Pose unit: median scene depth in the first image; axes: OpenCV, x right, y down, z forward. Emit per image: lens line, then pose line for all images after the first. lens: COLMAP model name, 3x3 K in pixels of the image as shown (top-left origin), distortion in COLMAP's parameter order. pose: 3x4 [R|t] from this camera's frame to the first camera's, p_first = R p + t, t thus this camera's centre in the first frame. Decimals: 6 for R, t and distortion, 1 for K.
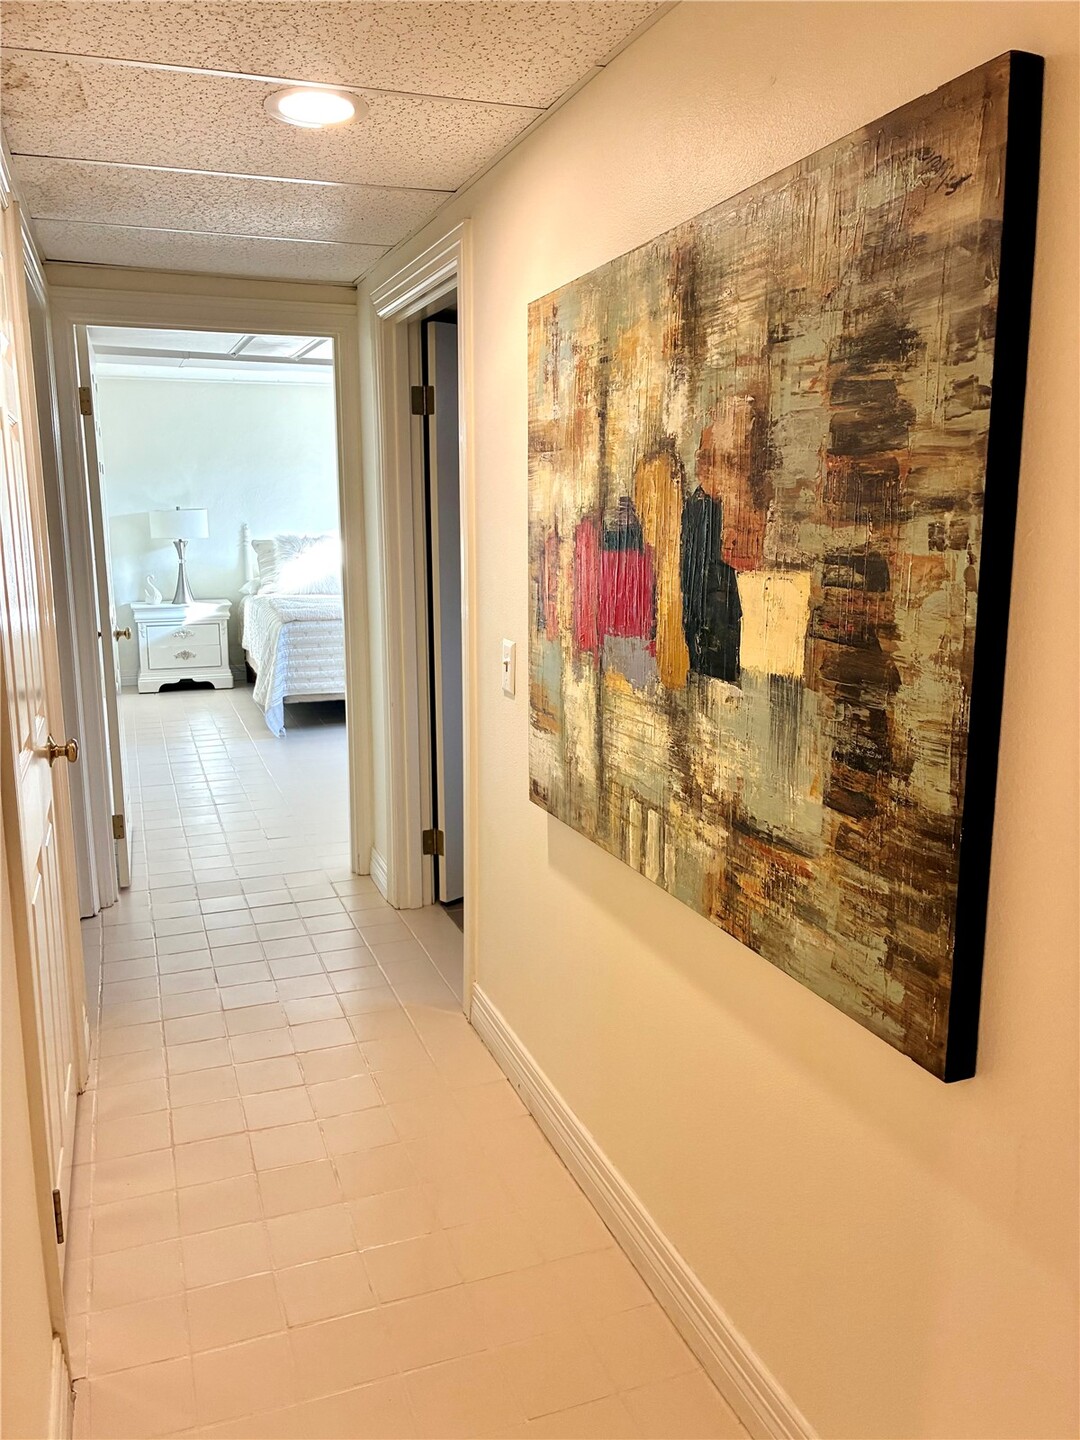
lens RADIAL K [[1095.5, 0, 538.5], [0, 1095.5, 715.7], [0, 0, 1]] dist [-0.007839, -0.004873]
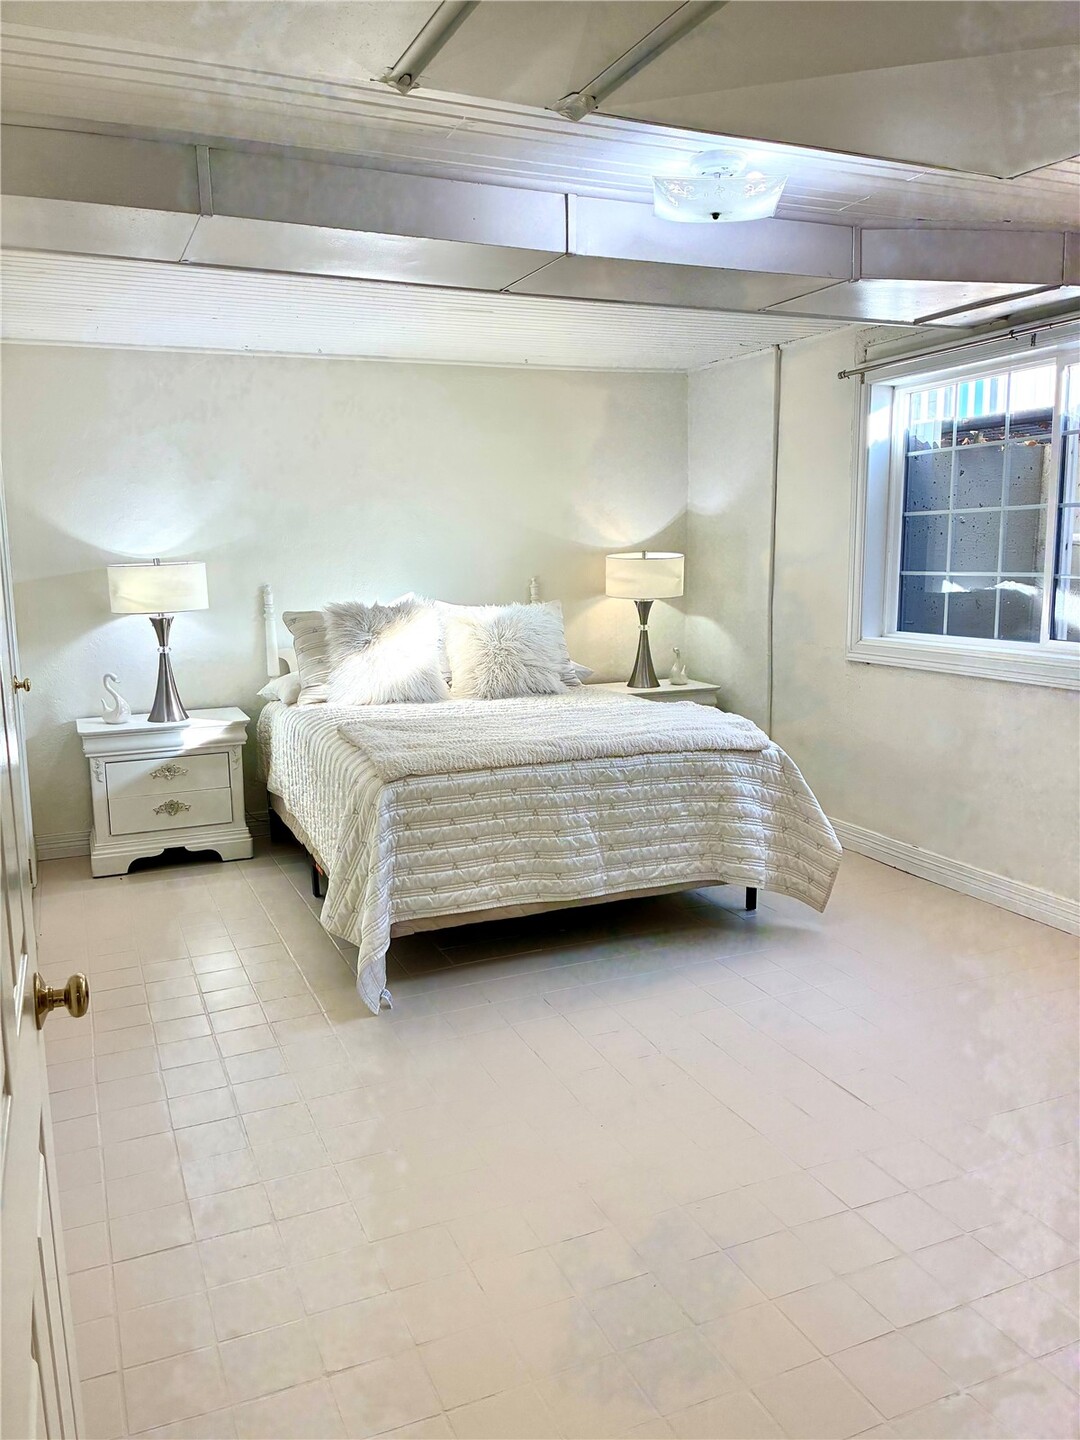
lens RADIAL K [[1095.5, 0, 538.9], [0, 1095.5, 724.8], [0, 0, 1]] dist [-0.007839, -0.004873]
pose [[0.998832, -0.019166, 0.044344, -0.151360], [0.020847, 0.999070, -0.037744, -0.073938], [-0.043580, 0.038624, 0.998303, 0.402370]]
